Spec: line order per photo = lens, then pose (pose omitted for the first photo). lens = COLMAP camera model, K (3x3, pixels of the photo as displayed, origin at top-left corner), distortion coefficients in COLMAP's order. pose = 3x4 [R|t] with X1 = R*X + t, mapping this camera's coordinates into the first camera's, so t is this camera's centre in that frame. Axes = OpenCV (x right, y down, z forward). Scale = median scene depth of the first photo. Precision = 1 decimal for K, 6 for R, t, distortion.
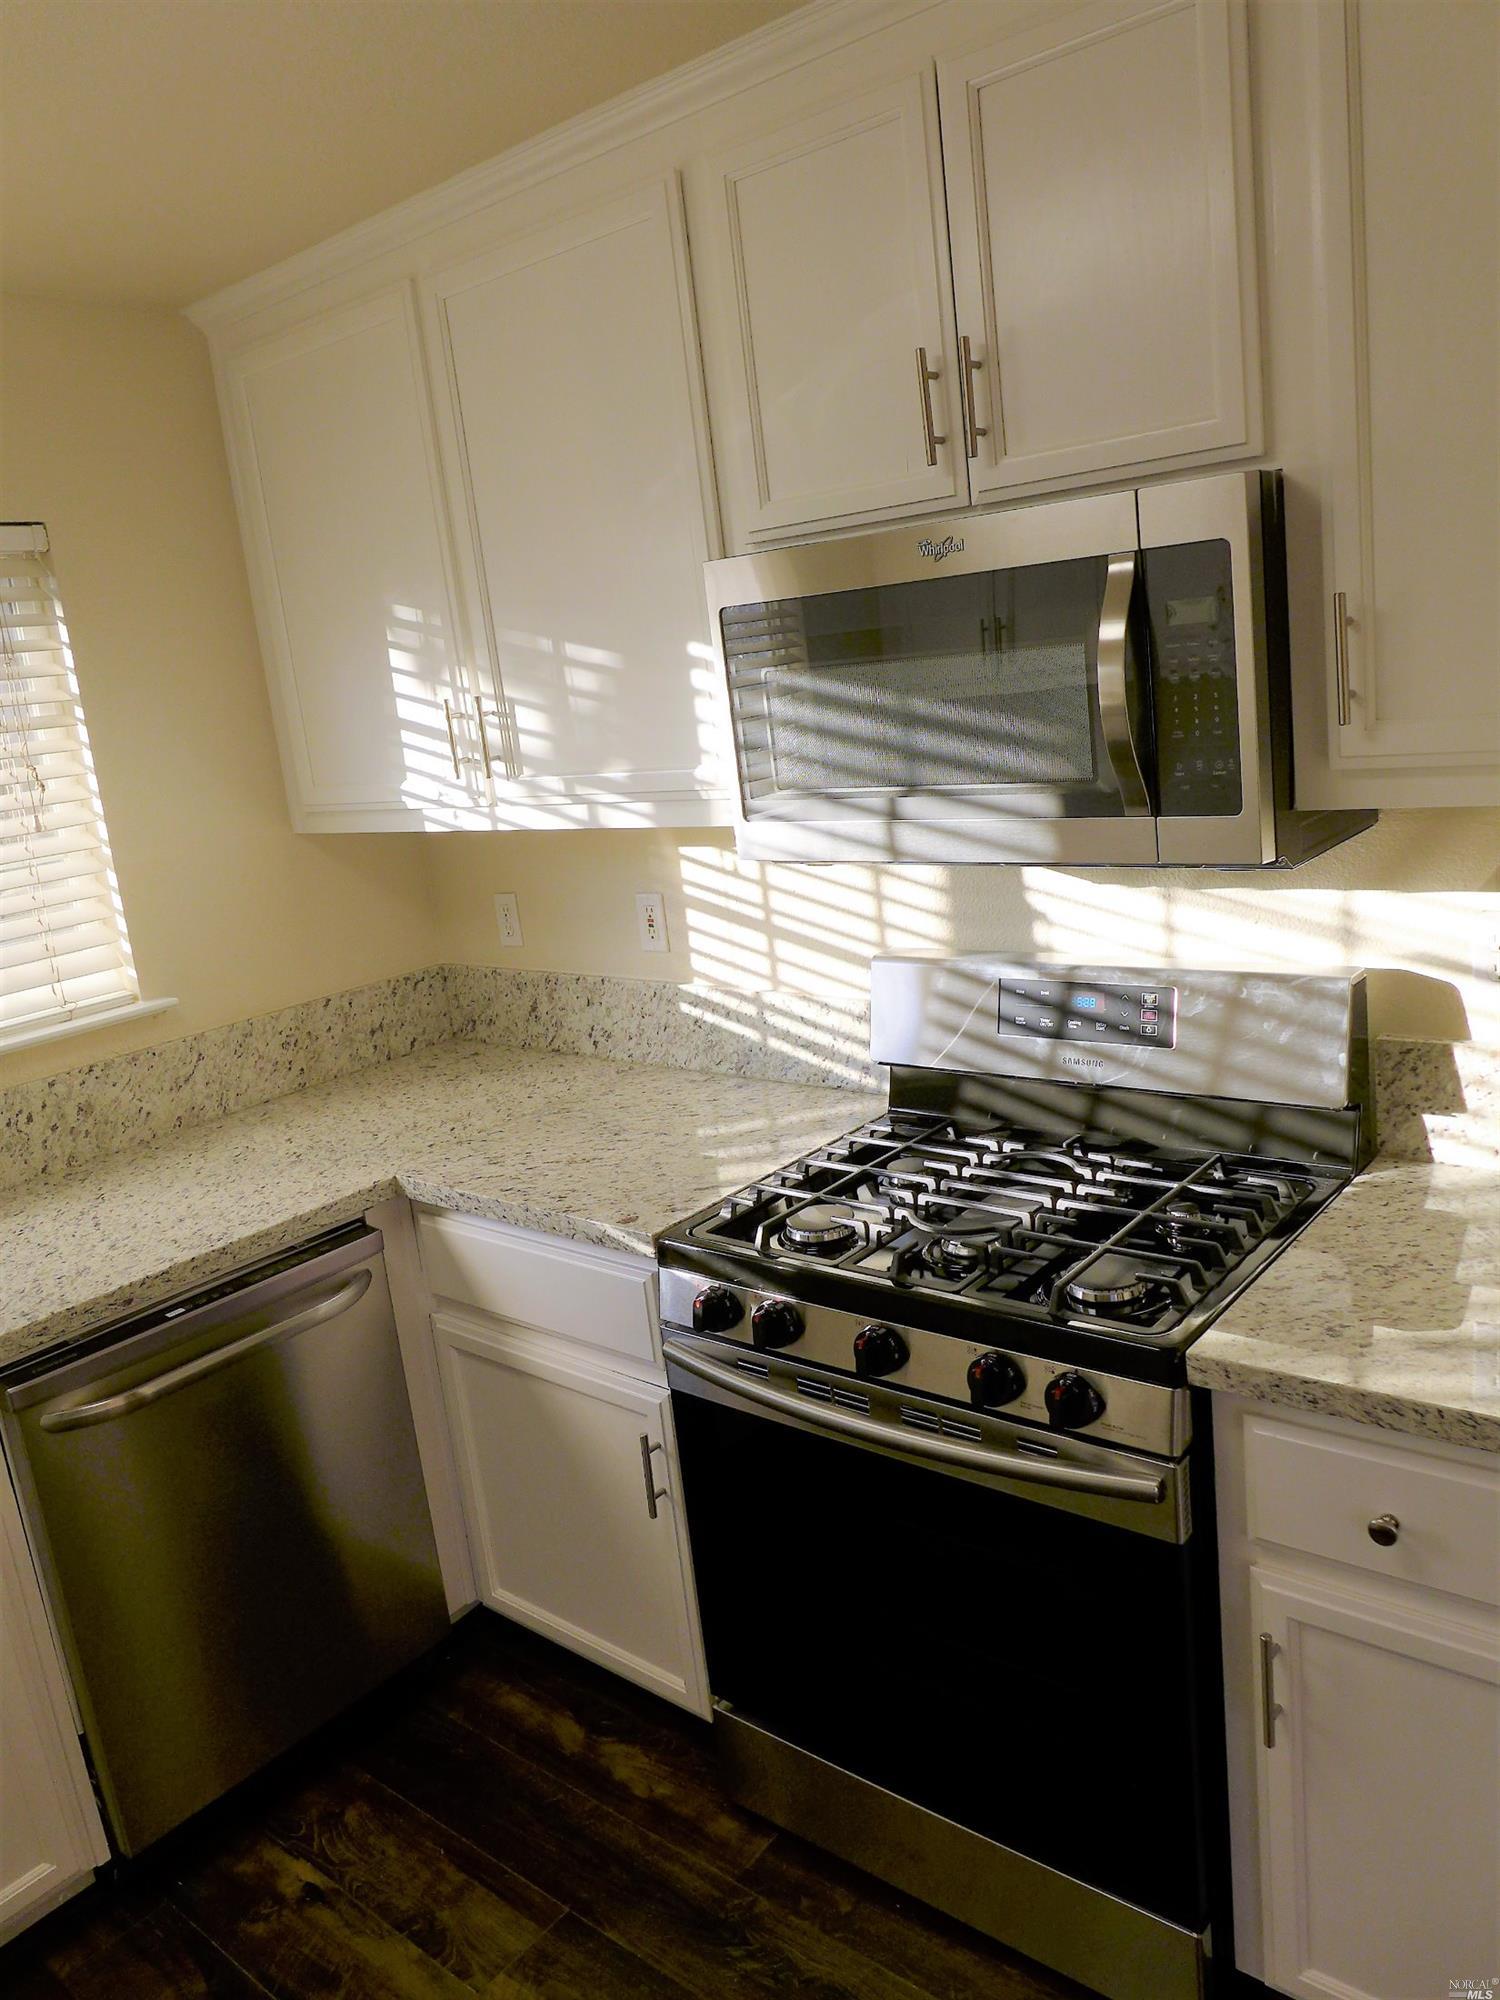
lens RADIAL K [[1403.4, 0, 762.7], [0, 1403.4, 988.3], [0, 0, 1]] dist [-0.081538, 0.008546]
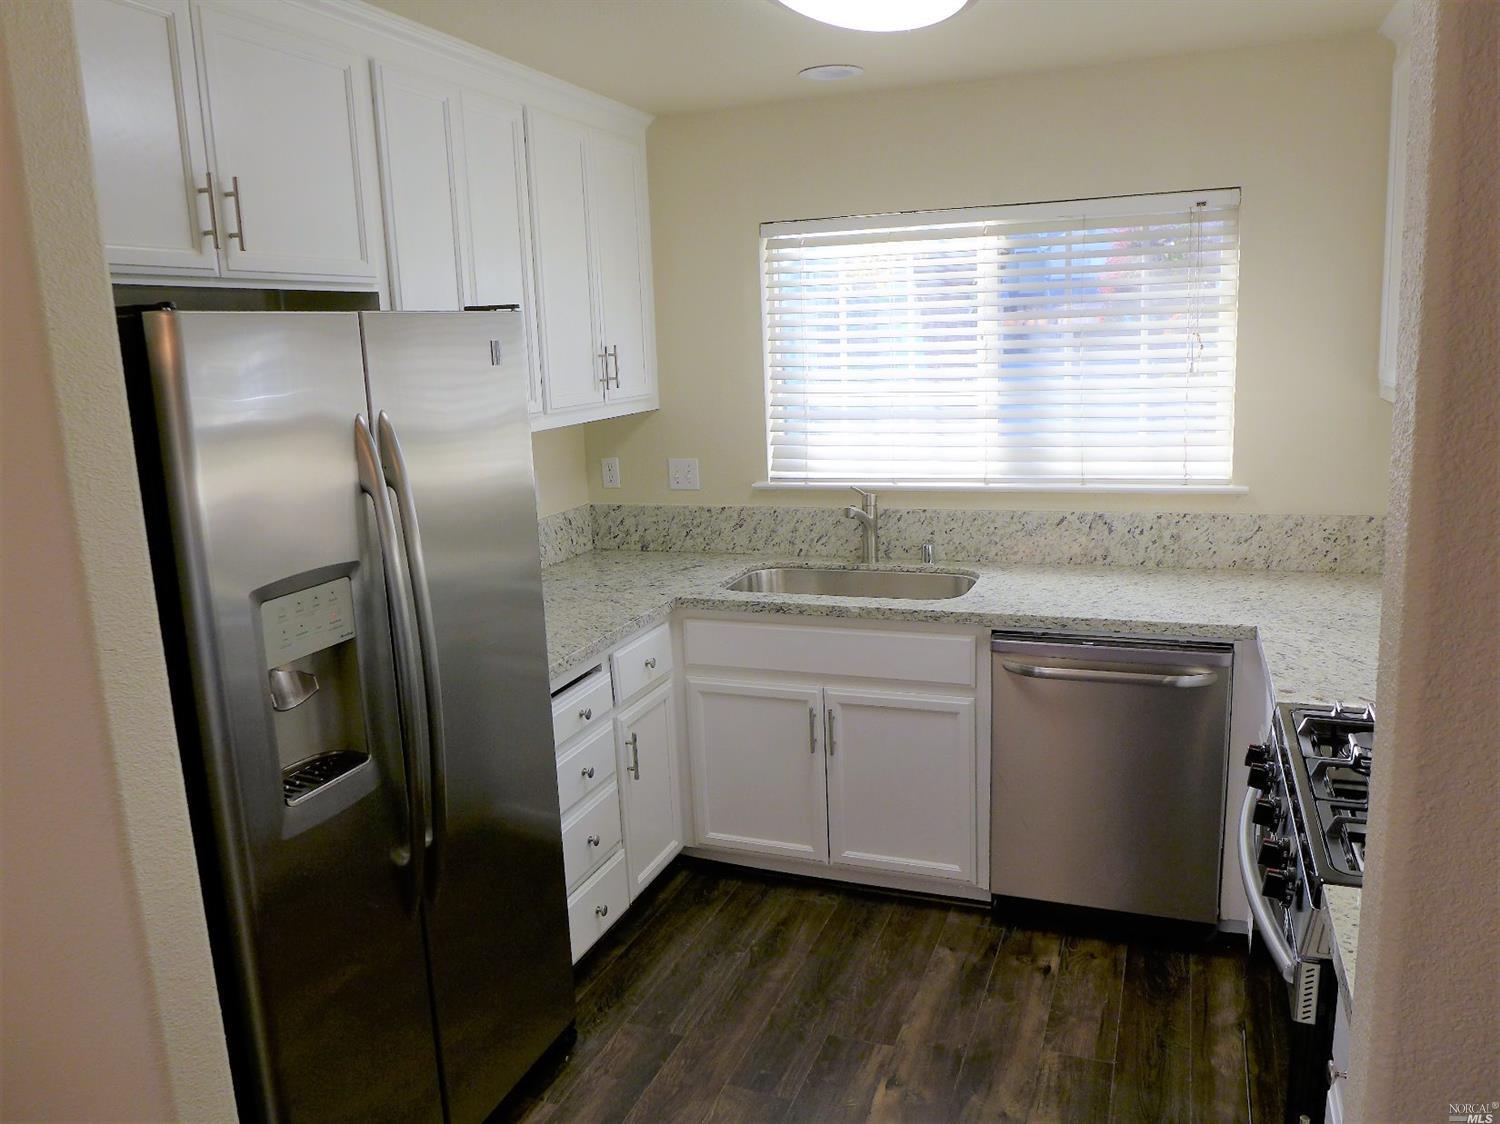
lens RADIAL K [[1052.6, 0, 719.1], [0, 1052.6, 543.2], [0, 0, 1]] dist [-0.081538, 0.008546]
pose [[0.265521, 0.267508, -0.926249, 0.684701], [-0.183090, 0.957243, 0.223974, -0.111596], [0.946560, 0.110117, 0.303146, 0.093450]]
